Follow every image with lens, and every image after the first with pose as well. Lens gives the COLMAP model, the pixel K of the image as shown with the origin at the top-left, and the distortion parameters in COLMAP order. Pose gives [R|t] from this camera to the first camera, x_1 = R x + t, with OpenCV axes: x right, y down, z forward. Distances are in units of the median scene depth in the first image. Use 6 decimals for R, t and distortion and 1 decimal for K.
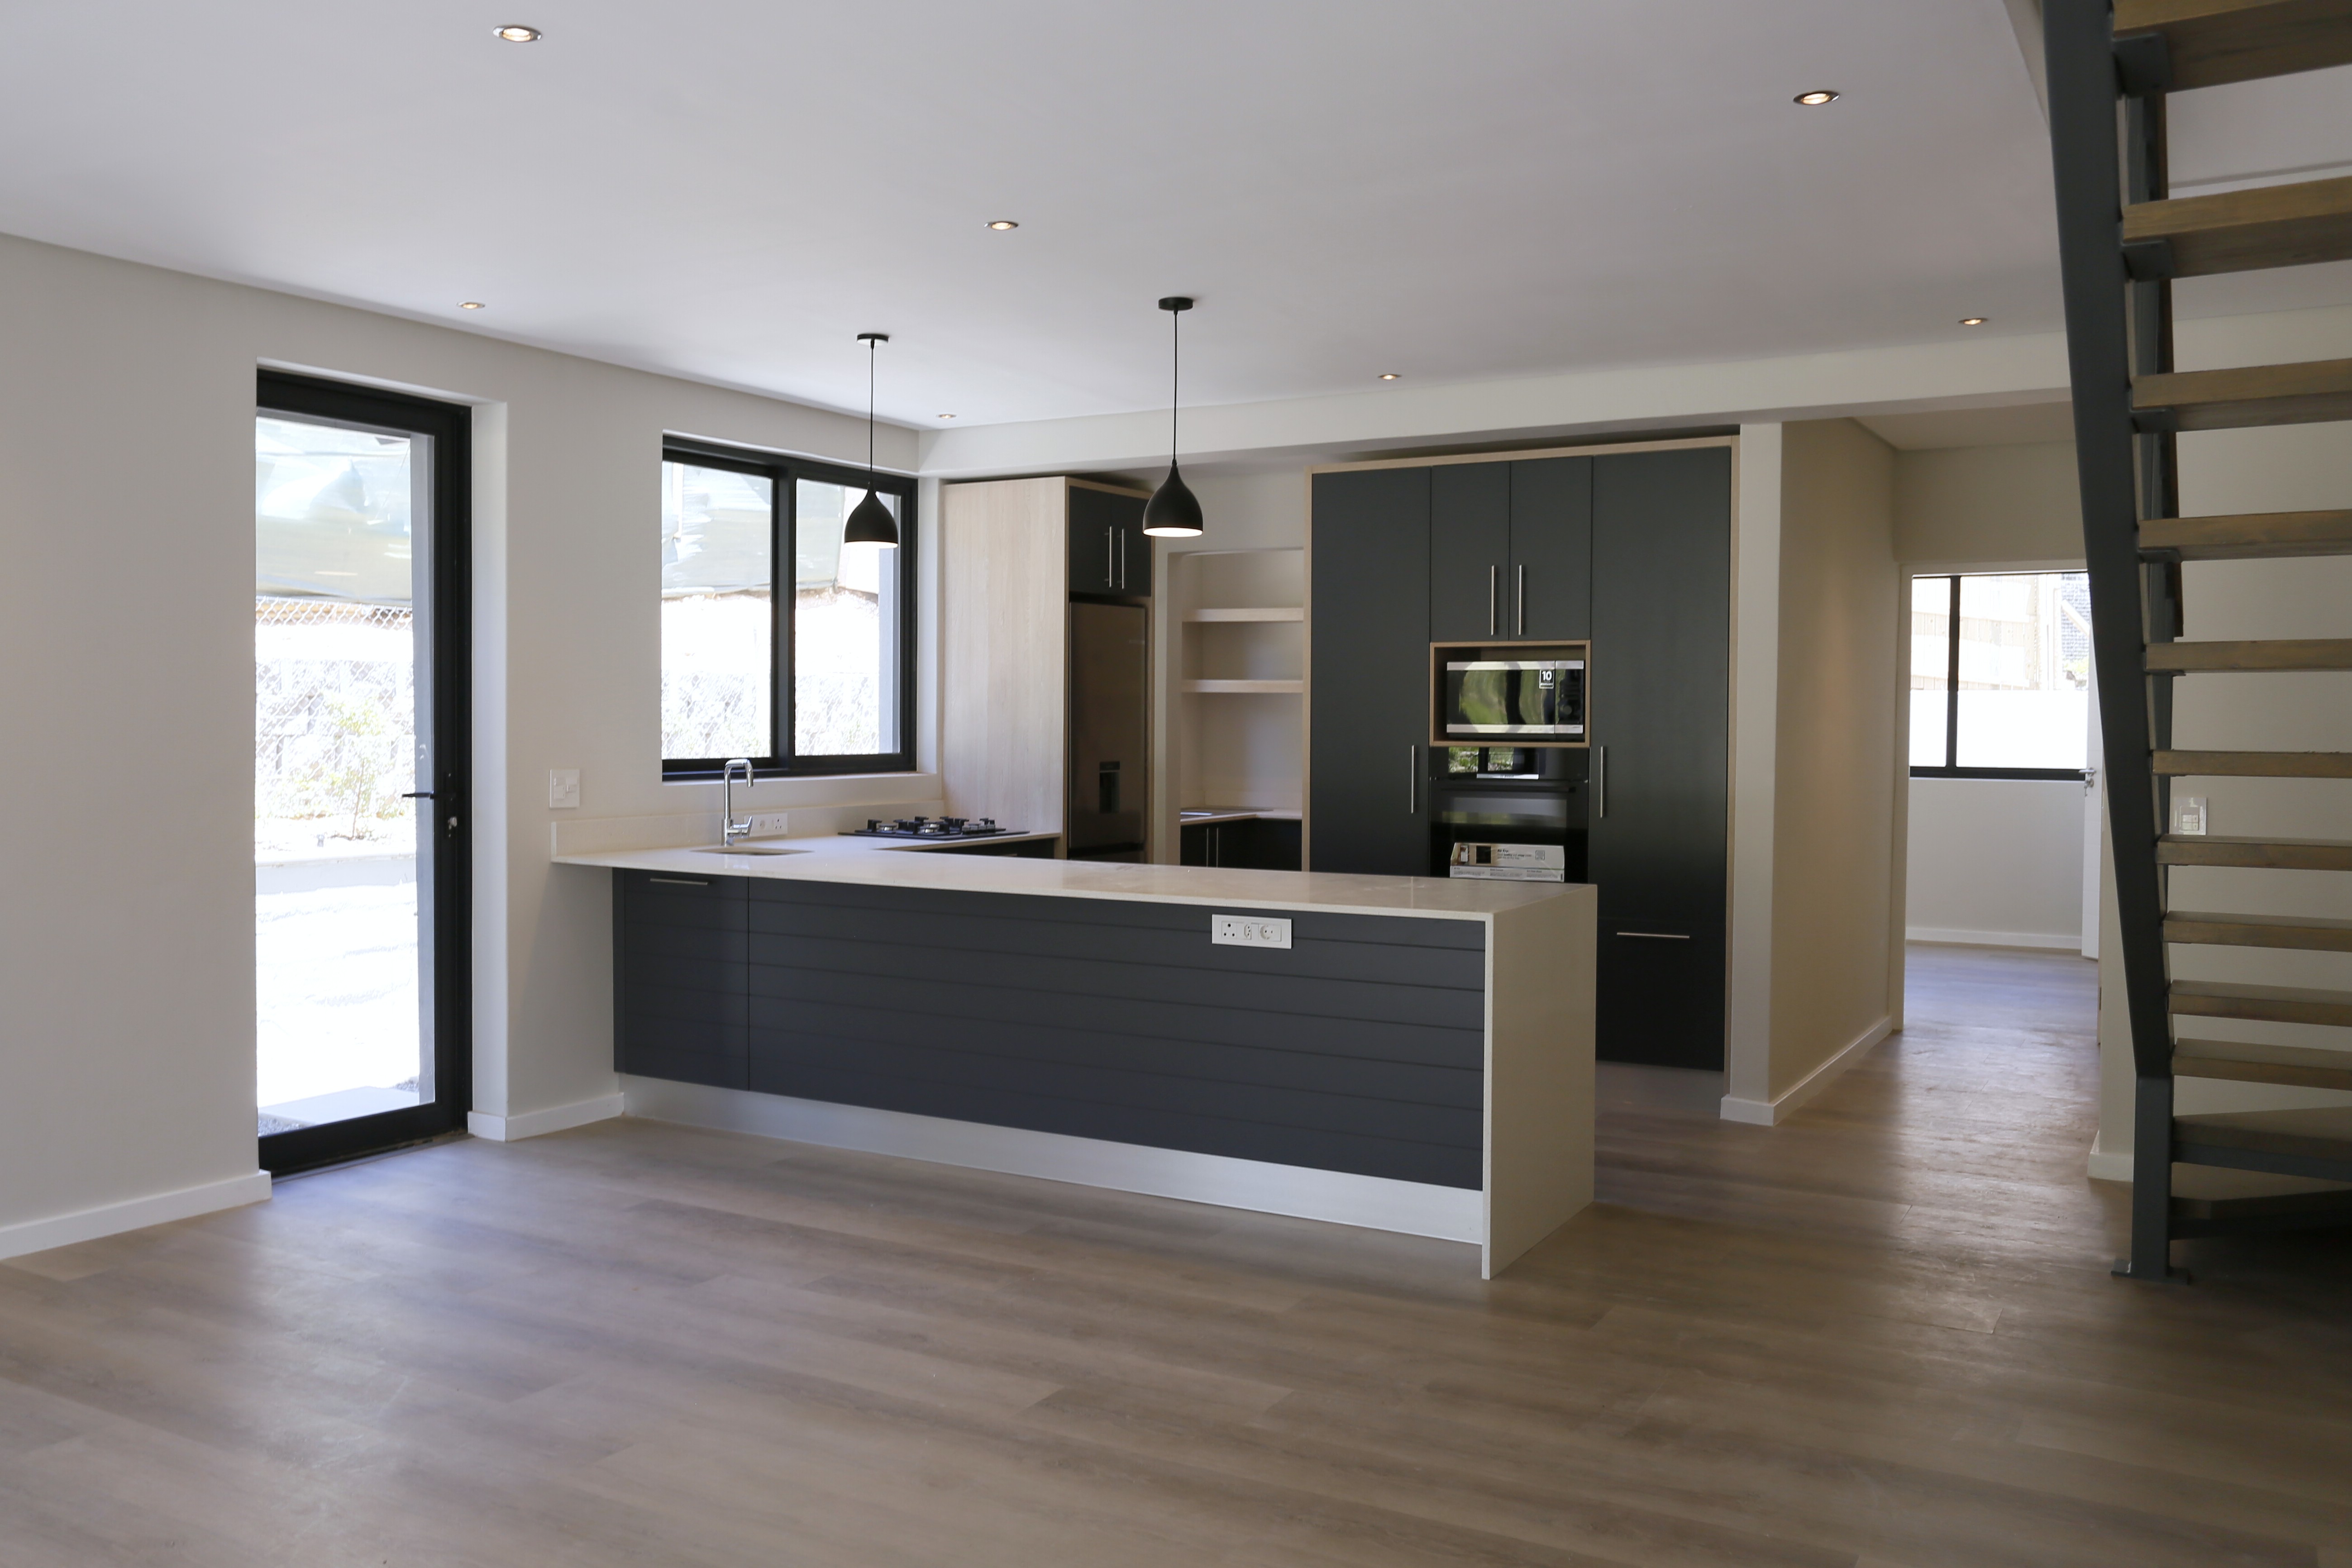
lens RADIAL K [[1898.1, 0, 1176.0], [0, 1898.1, 784.0], [0, 0, 1]] dist [-0.001352, 0.000616]
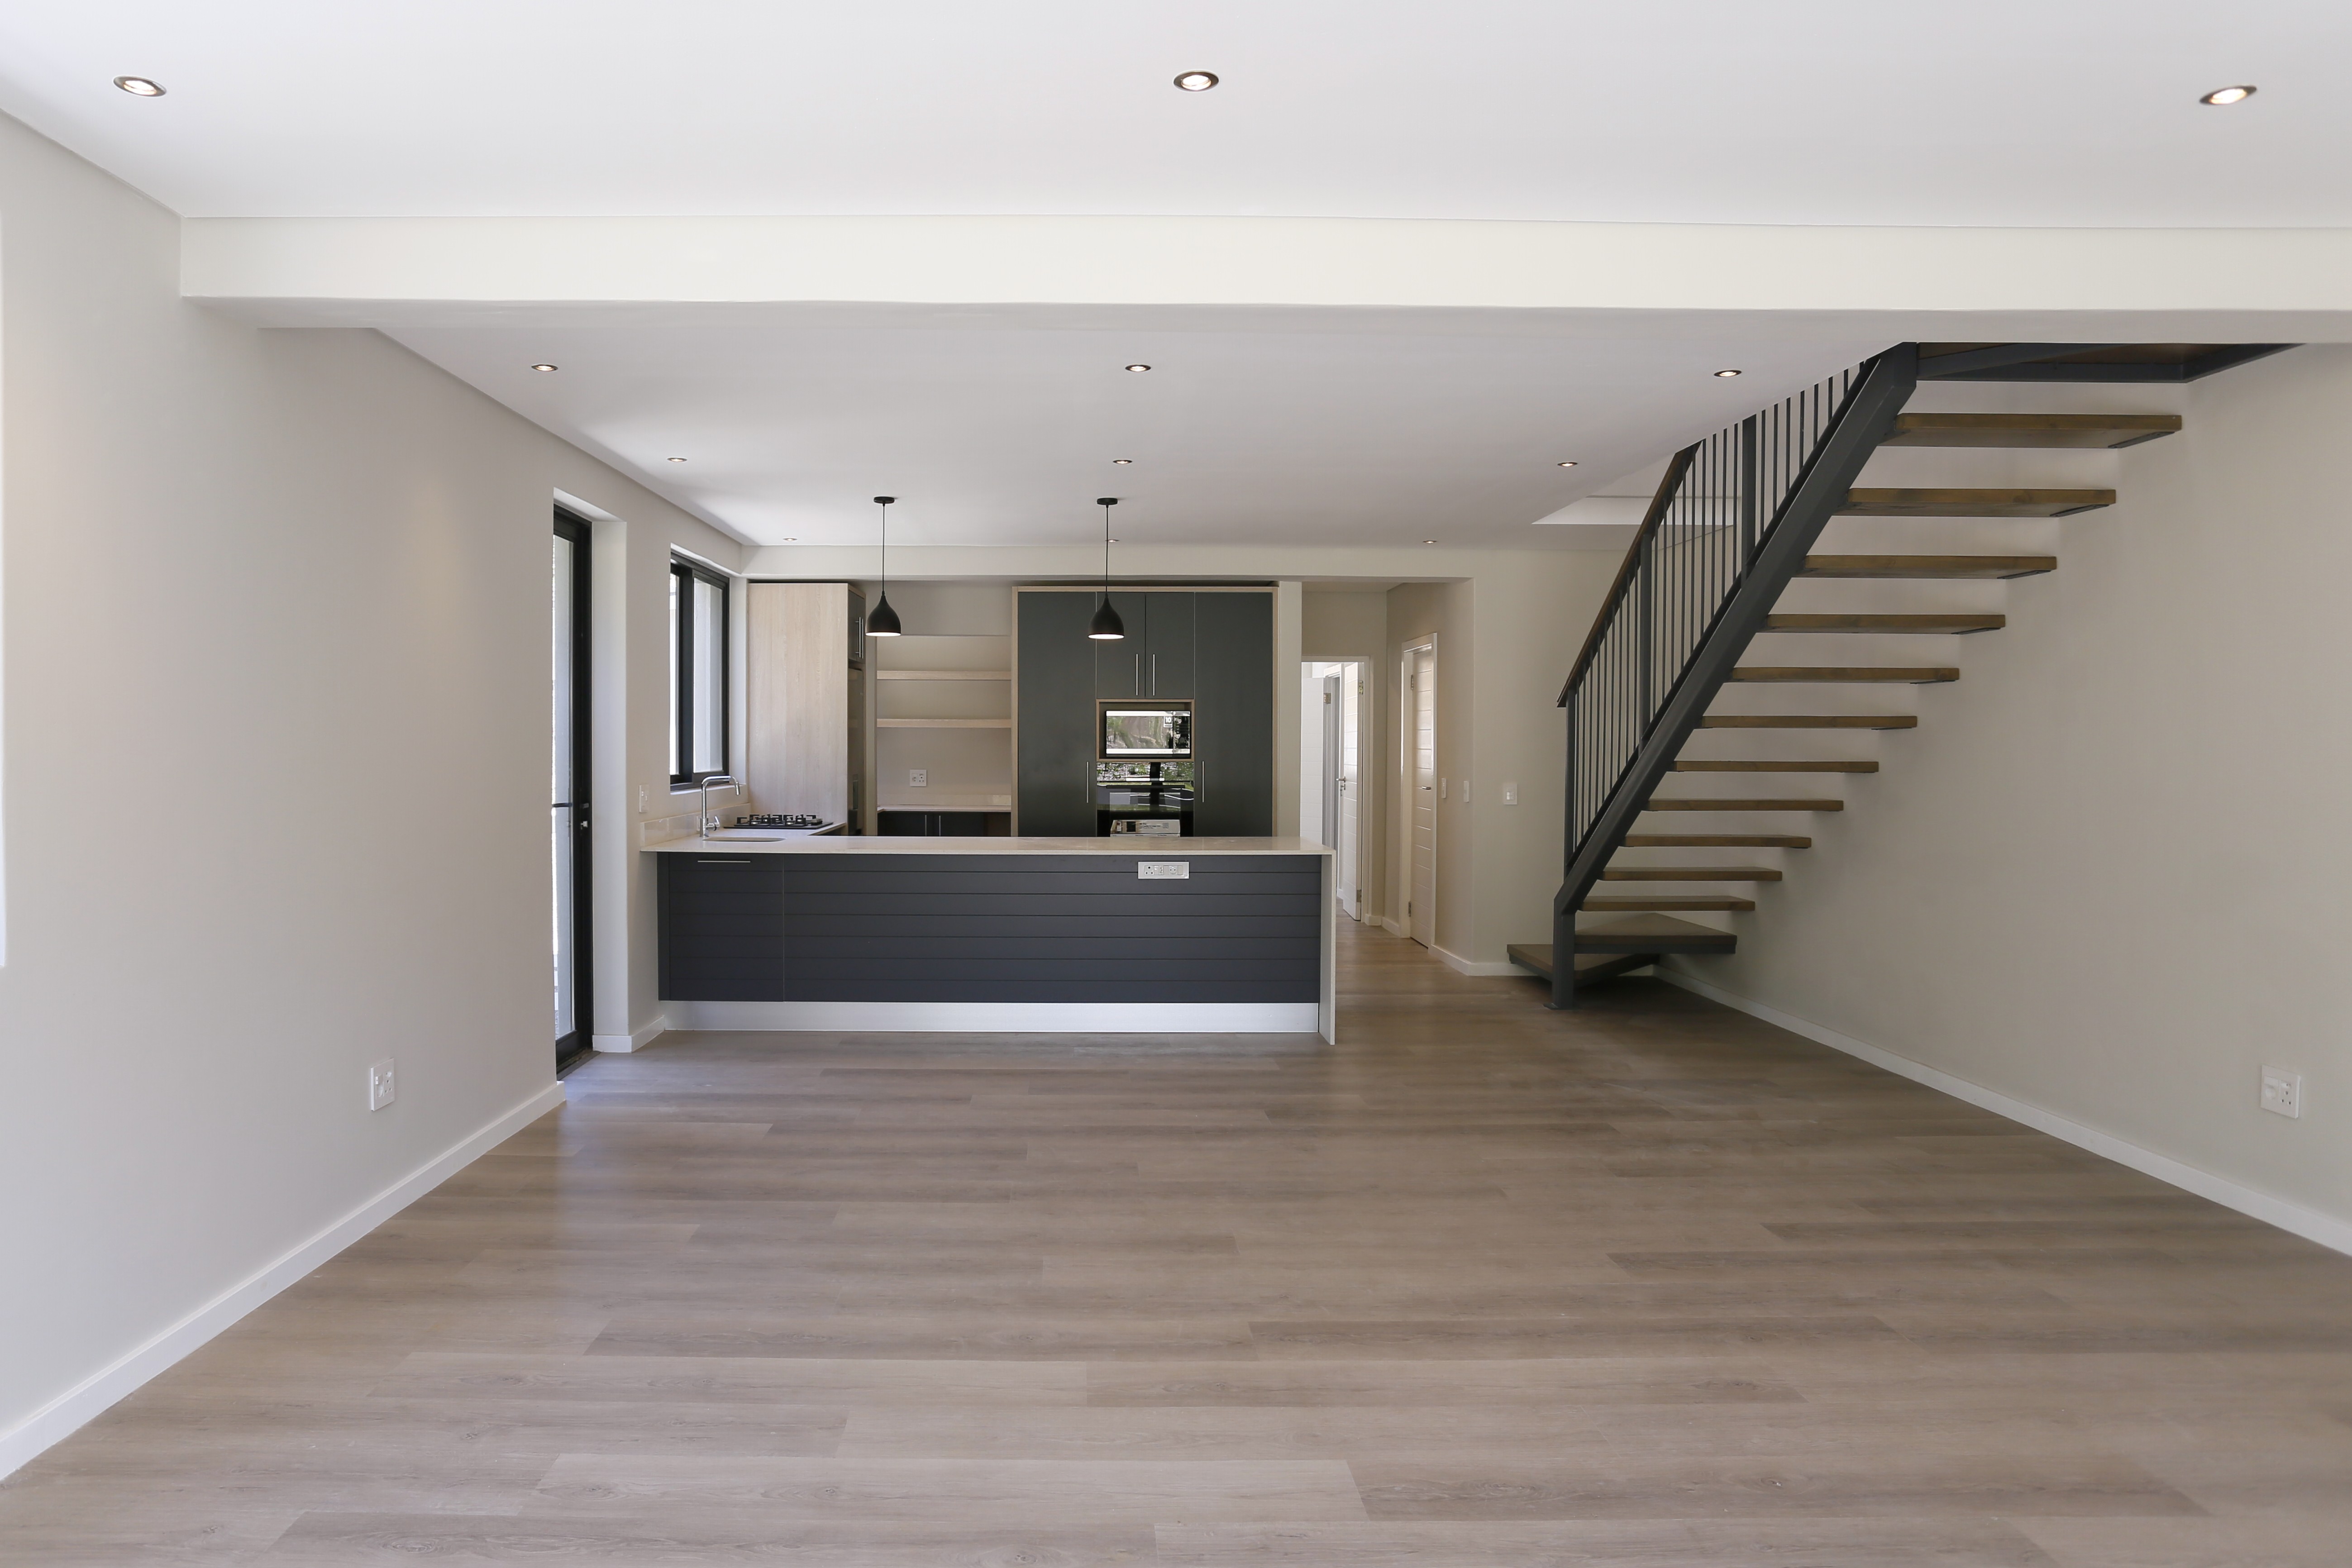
lens RADIAL K [[1344.3, 0, 1176.0], [0, 1344.3, 784.0], [0, 0, 1]] dist [0.000339, 0.000009]
pose [[0.862992, -0.017960, 0.504898, -0.414305], [0.019352, 0.999810, 0.002488, -0.002540], [-0.504846, 0.007624, 0.863175, -0.045470]]
